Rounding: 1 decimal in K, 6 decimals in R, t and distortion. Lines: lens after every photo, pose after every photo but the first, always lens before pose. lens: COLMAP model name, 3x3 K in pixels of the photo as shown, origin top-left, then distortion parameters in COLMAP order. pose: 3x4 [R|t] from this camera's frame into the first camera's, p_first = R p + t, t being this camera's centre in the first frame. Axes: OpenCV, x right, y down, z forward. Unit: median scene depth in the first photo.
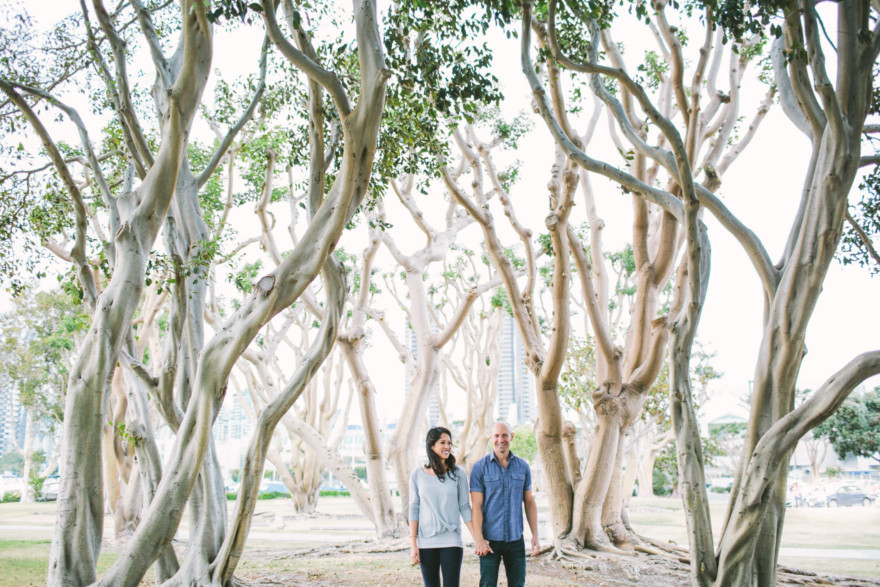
lens RADIAL K [[883.7, 0, 440.0], [0, 883.7, 293.5], [0, 0, 1]] dist [-0.083664, 0.005650]
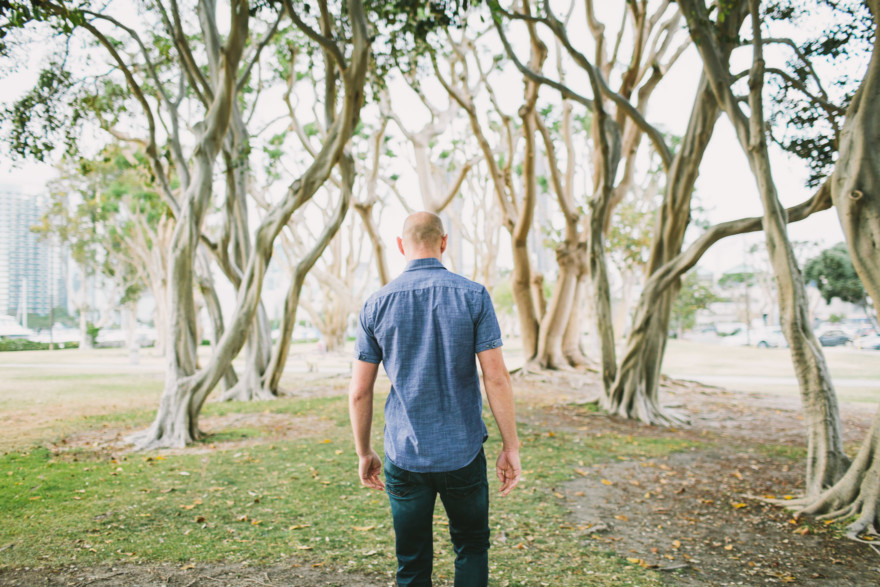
lens RADIAL K [[828.0, 0, 440.0], [0, 828.0, 293.5], [0, 0, 1]] dist [-0.001844, 0.001772]
pose [[0.999676, -0.008910, -0.023861, 0.041815], [0.012815, 0.985558, 0.168855, -0.030944], [0.022012, -0.169106, 0.985352, -0.214805]]
